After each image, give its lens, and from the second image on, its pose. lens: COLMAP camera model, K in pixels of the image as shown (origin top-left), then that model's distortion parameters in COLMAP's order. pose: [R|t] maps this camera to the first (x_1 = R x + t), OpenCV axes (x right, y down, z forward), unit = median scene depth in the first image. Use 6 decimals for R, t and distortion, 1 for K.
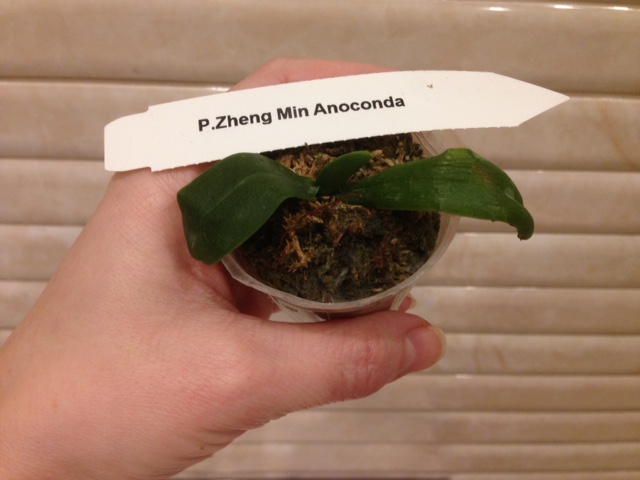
lens RADIAL K [[606.9, 0, 320.0], [0, 606.9, 240.0], [0, 0, 1]] dist [0.113886, -0.285329]
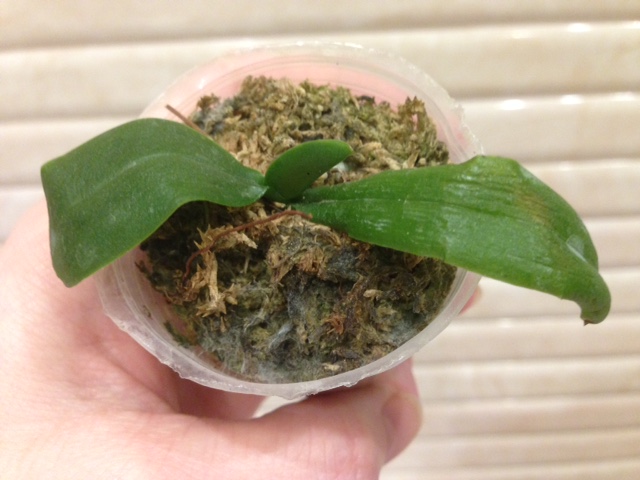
lens RADIAL K [[606.9, 0, 320.0], [0, 606.9, 240.0], [0, 0, 1]] dist [0.113886, -0.285329]
pose [[0.982879, 0.146854, -0.111277, 0.131826], [-0.144257, 0.989052, 0.031083, -0.062364], [0.114623, -0.014498, 0.993303, 0.385694]]
